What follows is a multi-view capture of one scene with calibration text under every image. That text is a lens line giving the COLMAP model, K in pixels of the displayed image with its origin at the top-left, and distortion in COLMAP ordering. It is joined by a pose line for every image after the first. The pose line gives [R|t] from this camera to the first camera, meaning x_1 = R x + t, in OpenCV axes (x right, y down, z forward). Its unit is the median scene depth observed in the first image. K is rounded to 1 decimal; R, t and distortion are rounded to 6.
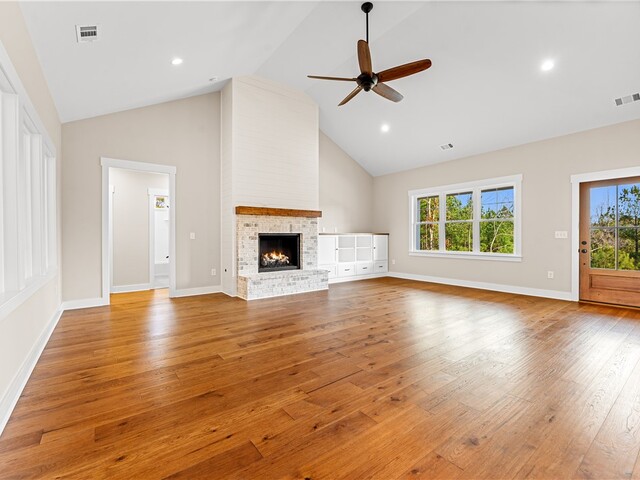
lens RADIAL K [[291.5, 0, 319.3], [0, 291.5, 235.9], [0, 0, 1]] dist [0.001589, 0.000115]
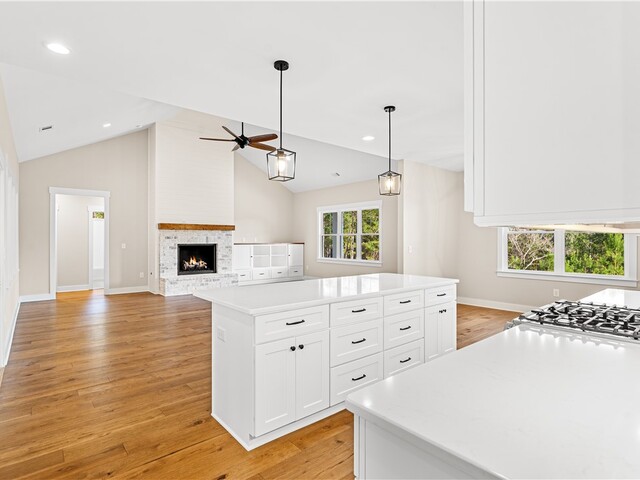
lens RADIAL K [[342.4, 0, 320.0], [0, 342.4, 240.0], [0, 0, 1]] dist [-0.002360, -0.000615]
pose [[0.998702, 0.006134, 0.050560, 0.326112], [-0.006369, 0.999970, 0.004496, -0.036675], [-0.050531, -0.004812, 0.998711, -0.500947]]
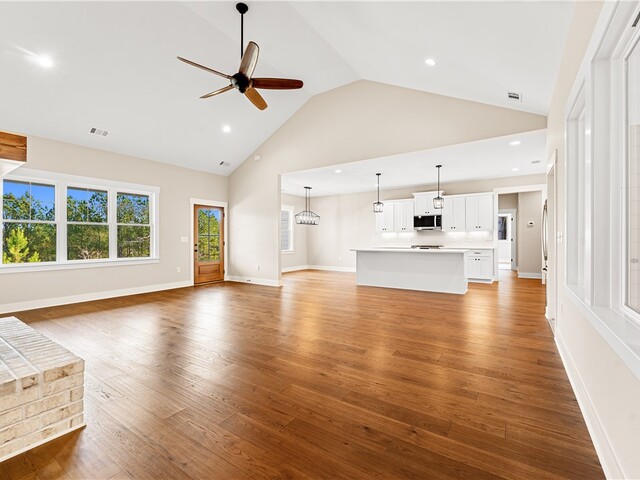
lens RADIAL K [[291.5, 0, 319.3], [0, 291.5, 235.9], [0, 0, 1]] dist [0.001589, 0.000115]
pose [[-0.328003, 0.016486, 0.944533, -0.585363], [0.004526, 0.999864, -0.015880, 0.003296], [-0.944666, -0.000933, -0.328033, 0.748000]]
